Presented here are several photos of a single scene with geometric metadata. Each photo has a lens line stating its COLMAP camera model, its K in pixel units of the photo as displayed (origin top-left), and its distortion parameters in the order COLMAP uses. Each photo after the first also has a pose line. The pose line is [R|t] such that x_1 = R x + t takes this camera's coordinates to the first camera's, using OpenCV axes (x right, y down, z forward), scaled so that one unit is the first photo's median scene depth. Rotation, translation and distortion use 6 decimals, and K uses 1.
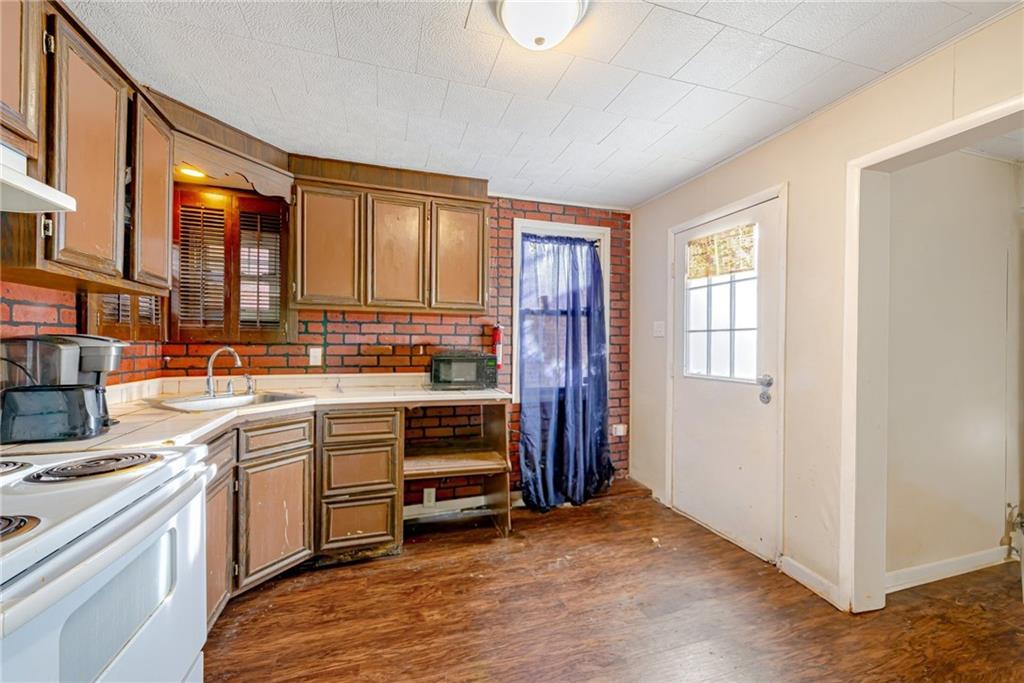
lens RADIAL K [[401.1, 0, 510.3], [0, 401.1, 344.0], [0, 0, 1]] dist [0.002188, -0.000458]
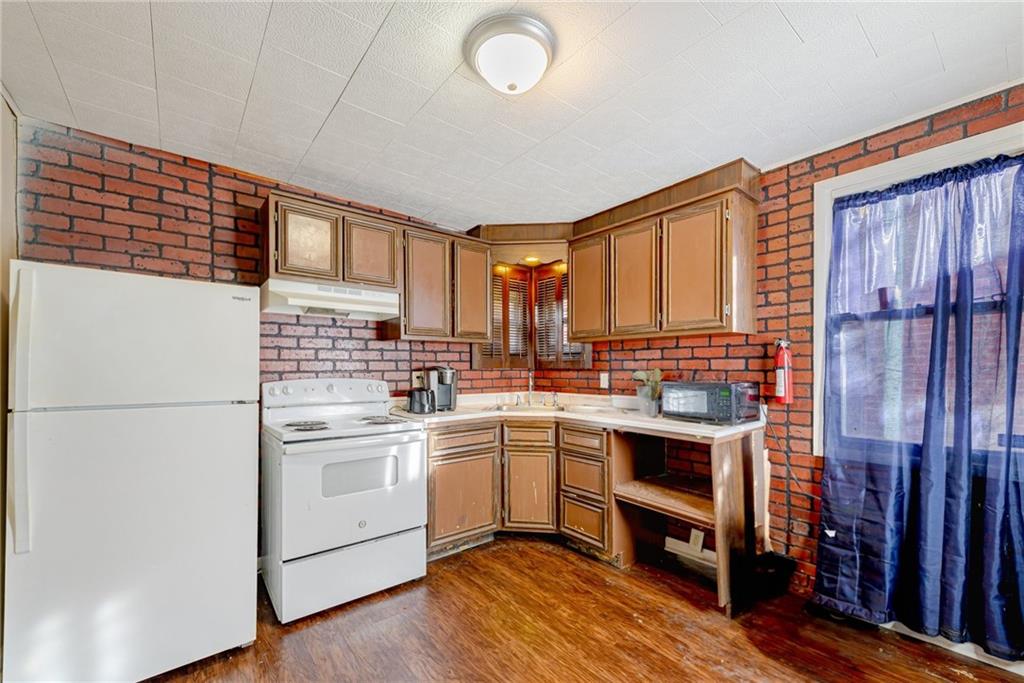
lens RADIAL K [[401.1, 0, 494.1], [0, 401.1, 371.3], [0, 0, 1]] dist [0.002188, -0.000458]
pose [[0.348082, -0.000873, -0.937464, 0.526931], [0.005218, 0.999986, 0.001006, 0.001603], [0.937449, -0.005242, 0.348082, 0.286813]]
